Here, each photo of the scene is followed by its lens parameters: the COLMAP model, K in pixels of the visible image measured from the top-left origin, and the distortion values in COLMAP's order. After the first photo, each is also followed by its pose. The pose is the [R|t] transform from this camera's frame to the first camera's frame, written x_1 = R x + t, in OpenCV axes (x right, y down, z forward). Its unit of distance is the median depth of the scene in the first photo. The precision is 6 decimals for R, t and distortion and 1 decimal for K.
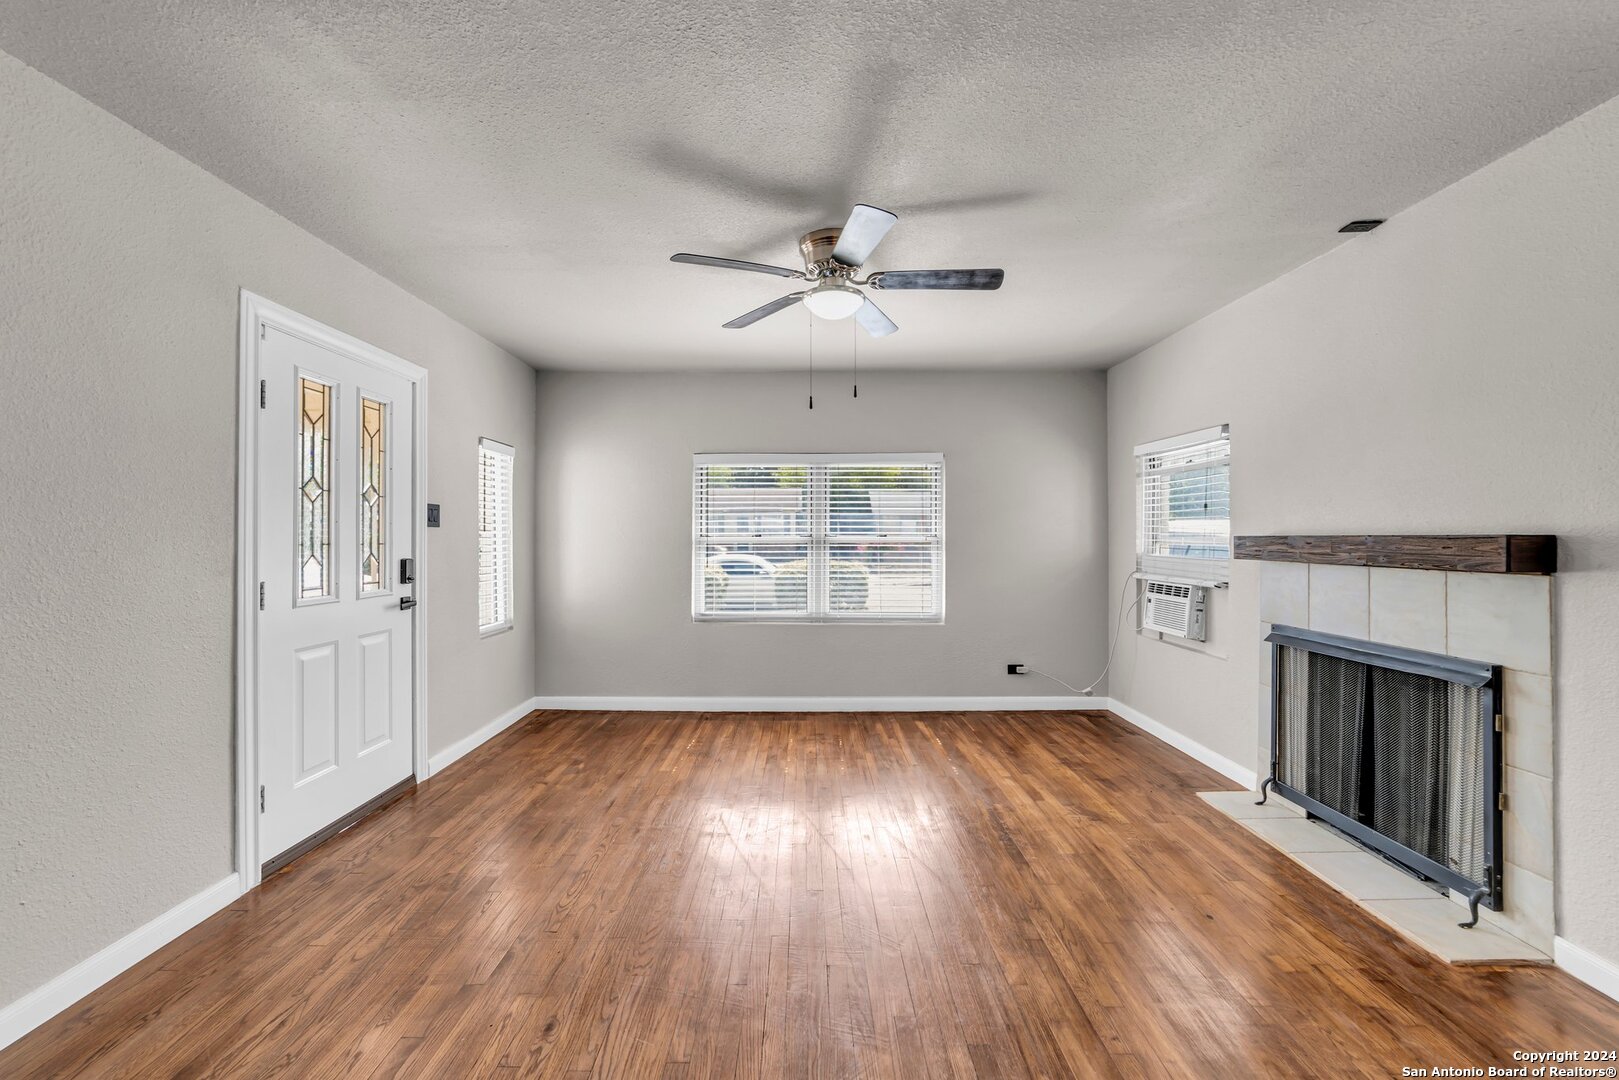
lens RADIAL K [[633.0, 0, 803.7], [0, 633.0, 536.1], [0, 0, 1]] dist [0.001374, 0.000822]
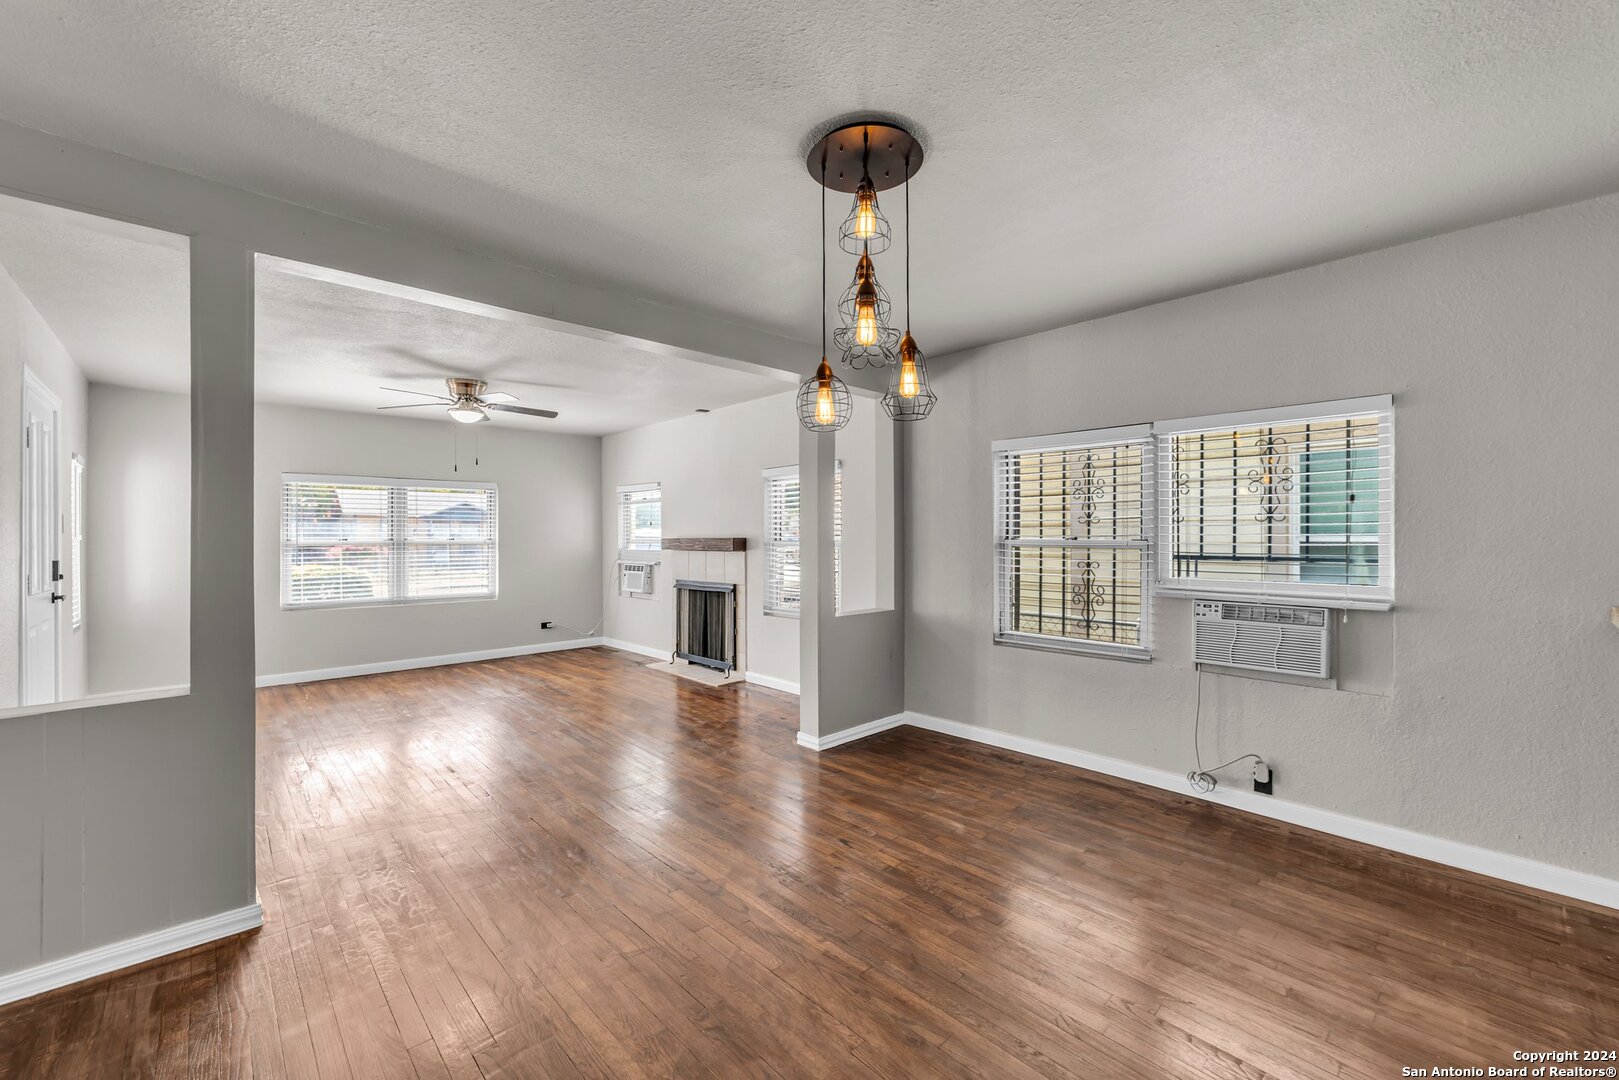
lens RADIAL K [[633.0, 0, 801.6], [0, 633.0, 541.1], [0, 0, 1]] dist [0.001374, 0.000822]
pose [[0.723733, -0.007759, 0.690037, -0.442235], [0.004209, 0.999968, 0.006829, -0.003071], [-0.690068, -0.002038, 0.723742, -0.866189]]
